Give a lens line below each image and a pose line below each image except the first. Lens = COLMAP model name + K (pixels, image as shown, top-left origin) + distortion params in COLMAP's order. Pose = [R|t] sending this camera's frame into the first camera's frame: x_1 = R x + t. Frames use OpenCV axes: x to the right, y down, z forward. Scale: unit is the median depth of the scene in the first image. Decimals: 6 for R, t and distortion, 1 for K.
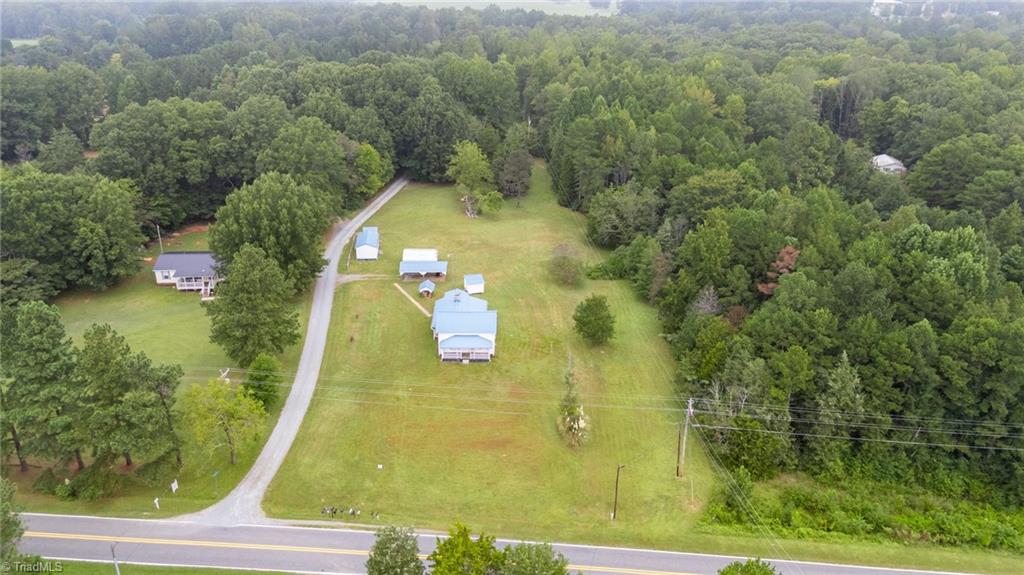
lens RADIAL K [[746.4, 0, 511.5], [0, 746.4, 291.4], [0, 0, 1]] dist [0.071106, -0.059574]
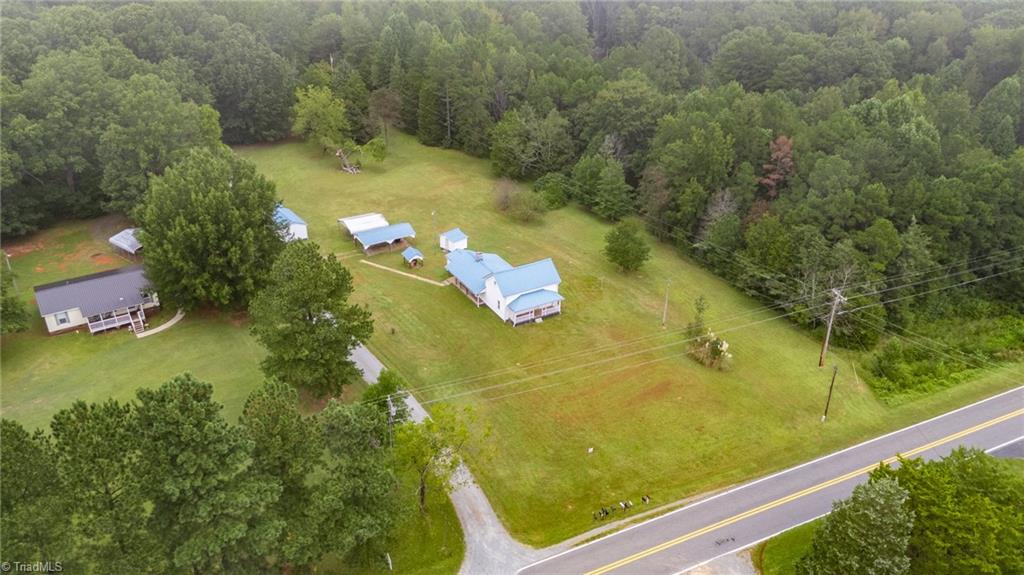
lens RADIAL K [[746.4, 0, 511.5], [0, 746.4, 291.4], [0, 0, 1]] dist [0.071106, -0.059574]
pose [[0.870163, -0.238186, 0.431374, -0.467655], [0.204240, 0.971015, 0.124162, -0.057338], [-0.448444, -0.019937, 0.893589, 0.215678]]
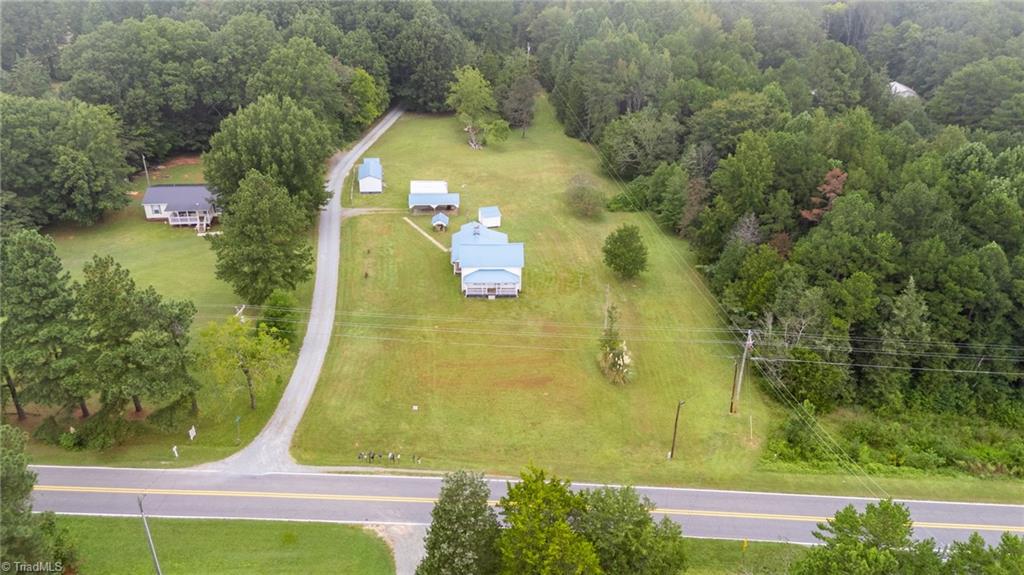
lens RADIAL K [[746.4, 0, 511.5], [0, 746.4, 291.4], [0, 0, 1]] dist [0.071106, -0.059574]
pose [[0.999262, -0.013790, 0.035854, -0.069818], [0.011144, 0.997271, 0.072984, 0.018759], [-0.036763, -0.072530, 0.996688, 0.067730]]
